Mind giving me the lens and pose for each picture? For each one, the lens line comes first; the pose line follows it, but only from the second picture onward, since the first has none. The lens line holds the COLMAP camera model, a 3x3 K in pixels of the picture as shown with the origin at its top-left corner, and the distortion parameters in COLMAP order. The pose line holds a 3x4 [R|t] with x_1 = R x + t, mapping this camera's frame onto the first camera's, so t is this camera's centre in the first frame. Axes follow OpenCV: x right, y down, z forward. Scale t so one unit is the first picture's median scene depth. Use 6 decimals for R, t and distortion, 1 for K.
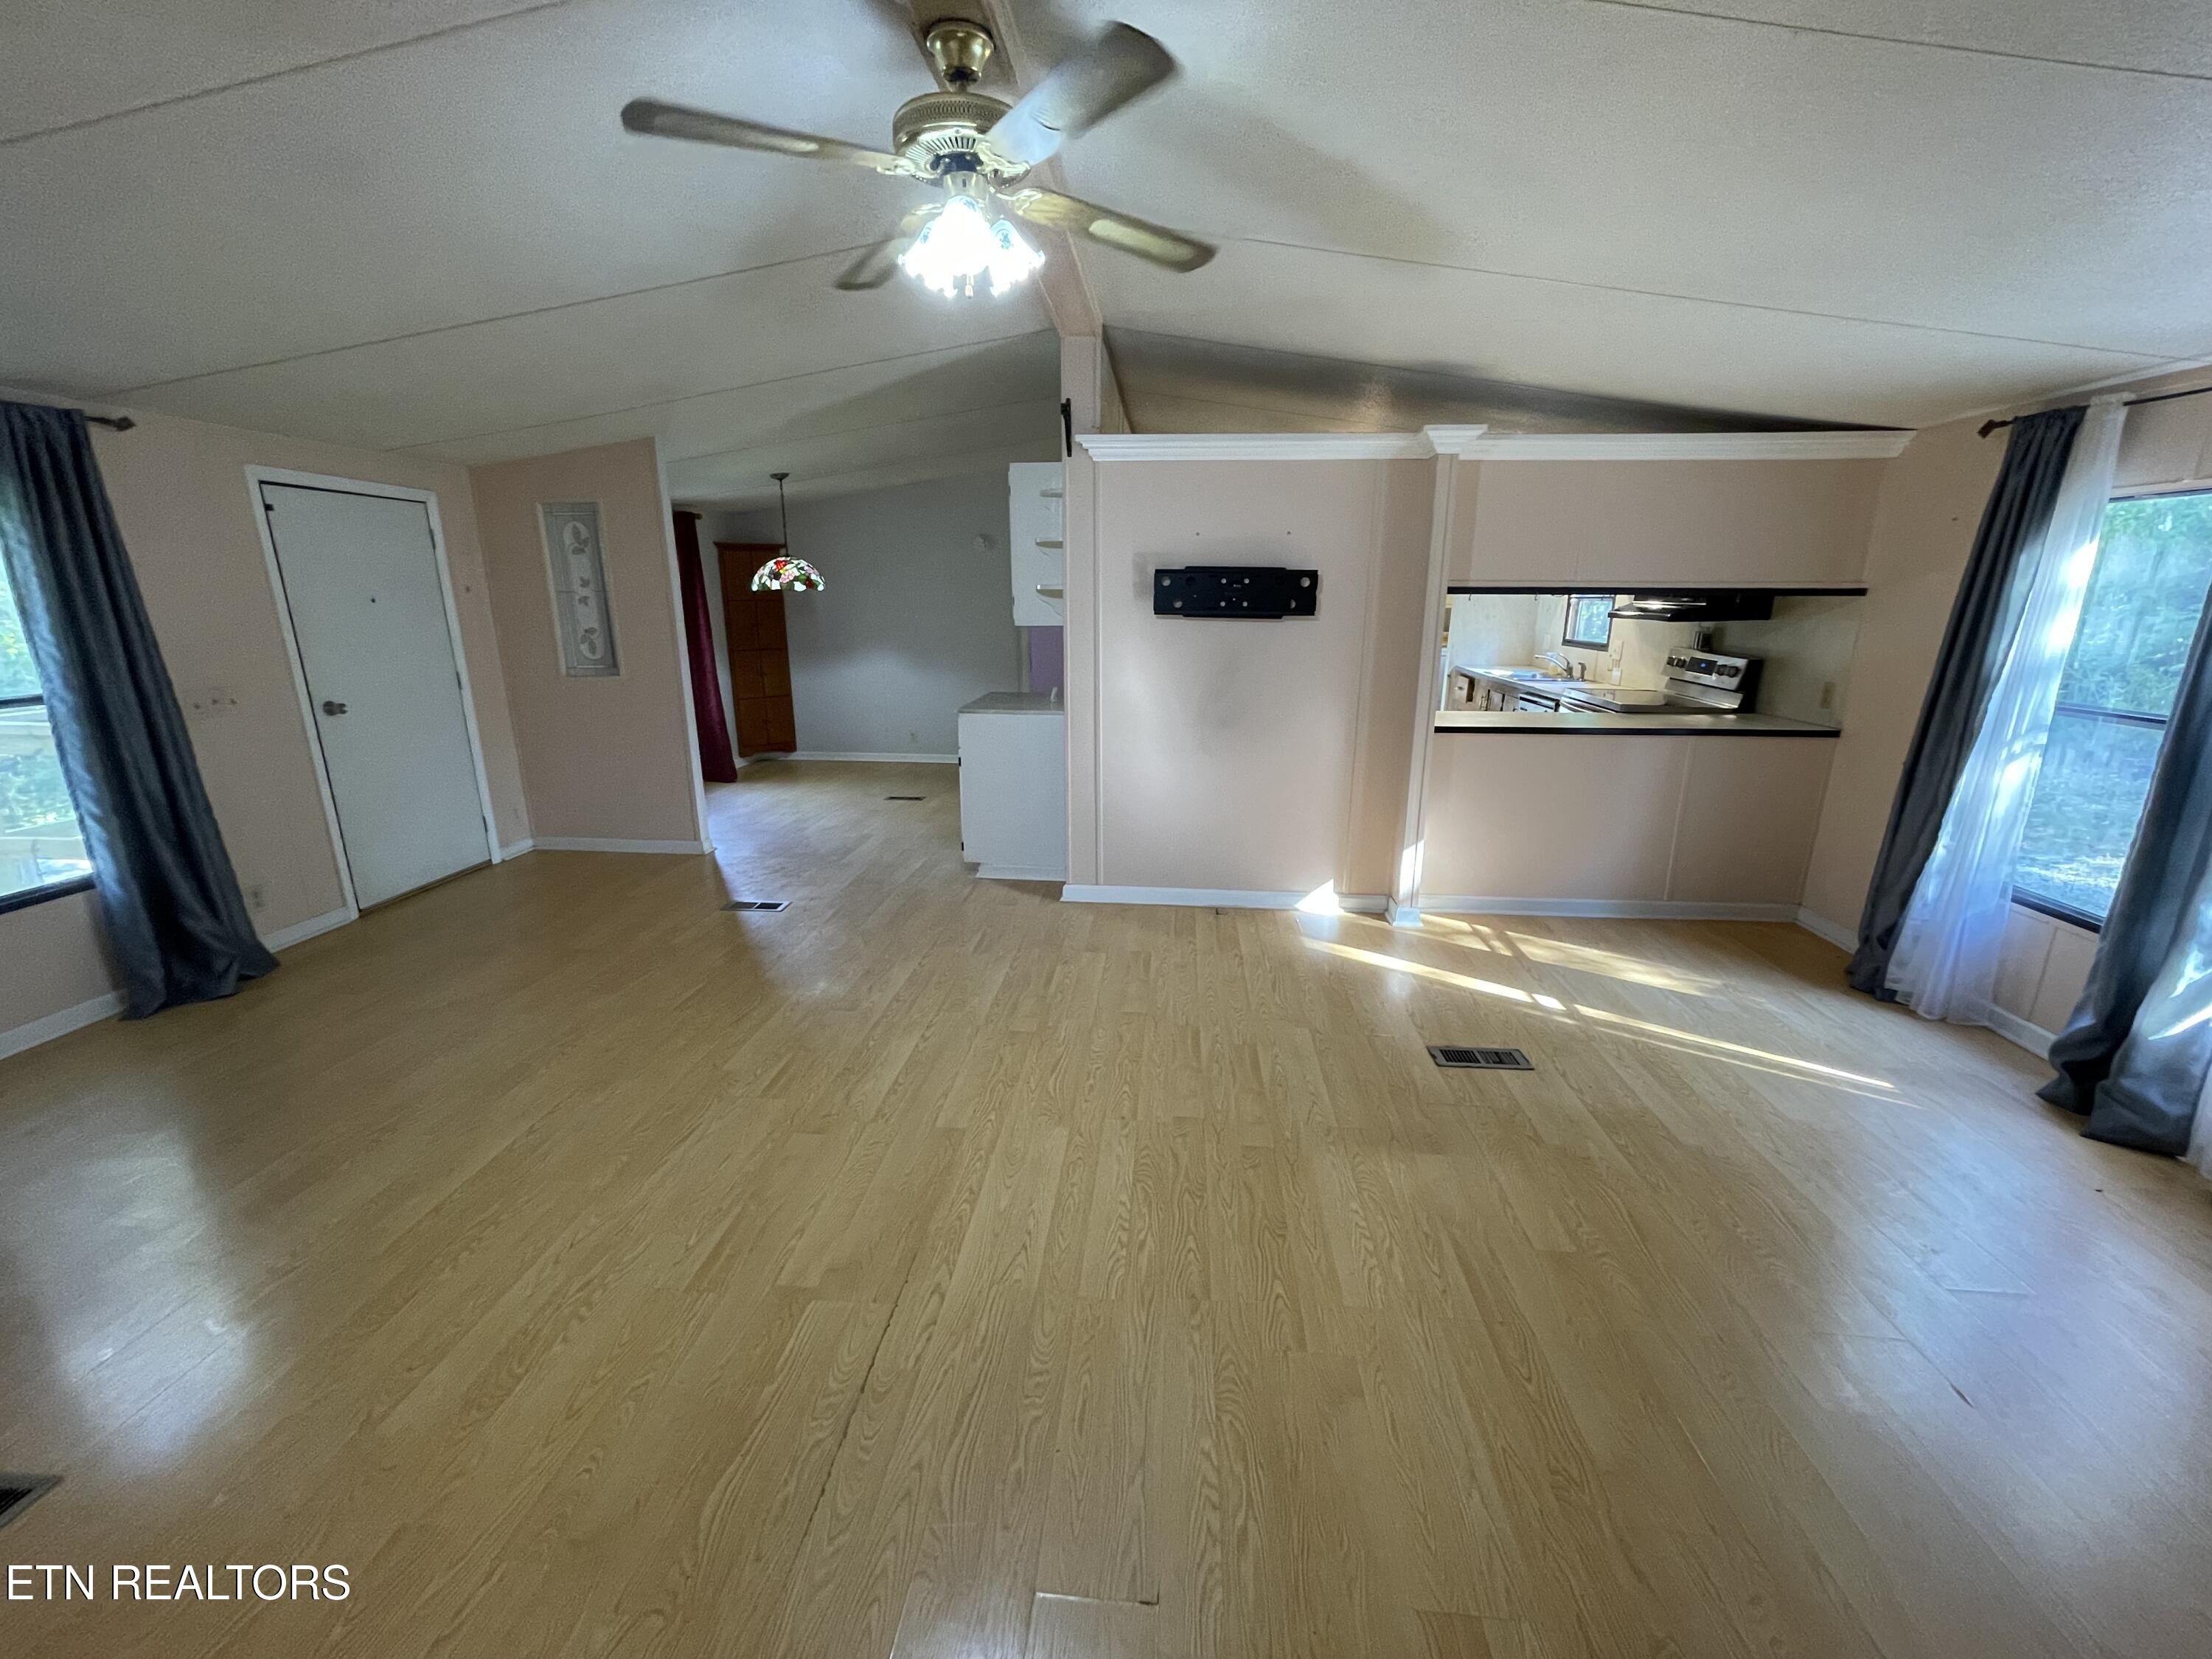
lens RADIAL K [[892.5, 0, 1101.0], [0, 892.5, 833.7], [0, 0, 1]] dist [-0.002706, -0.000145]
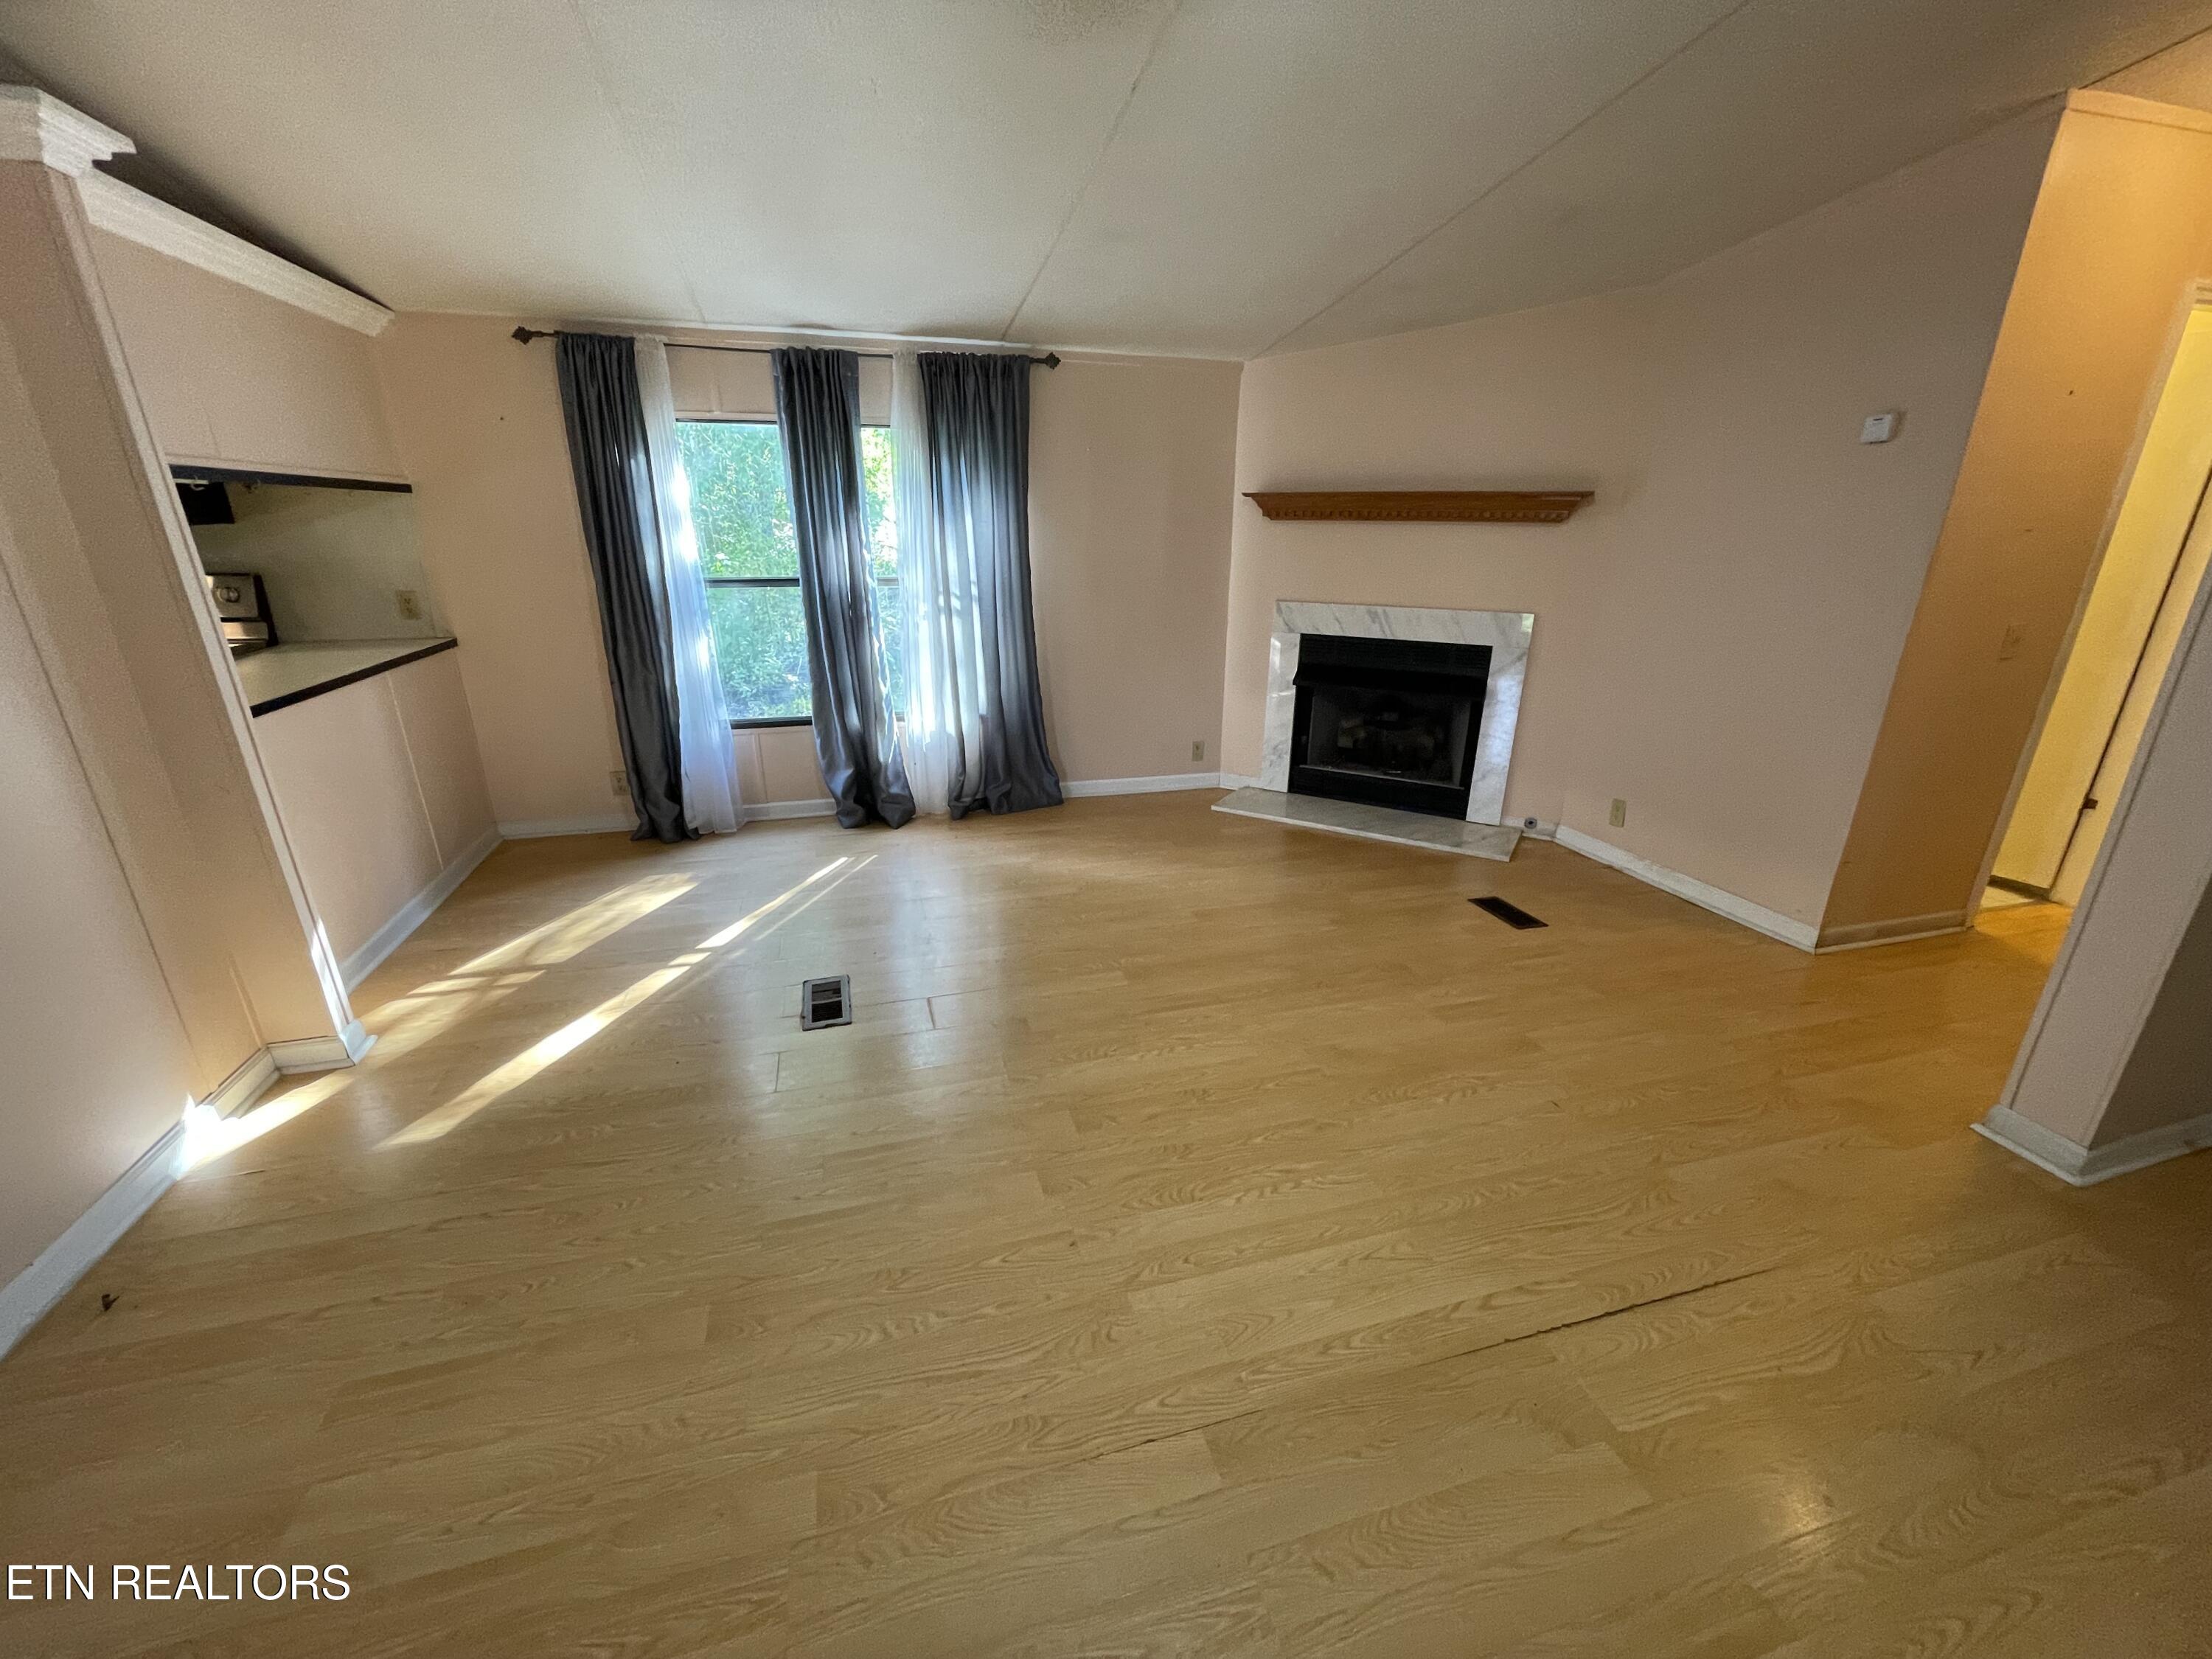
lens RADIAL K [[892.5, 0, 1101.0], [0, 892.5, 833.7], [0, 0, 1]] dist [-0.002706, -0.000145]
pose [[-0.359290, -0.313608, 0.878954, -0.328240], [0.238506, 0.879709, 0.411372, -0.161102], [-0.902234, 0.357437, -0.241274, 0.687188]]
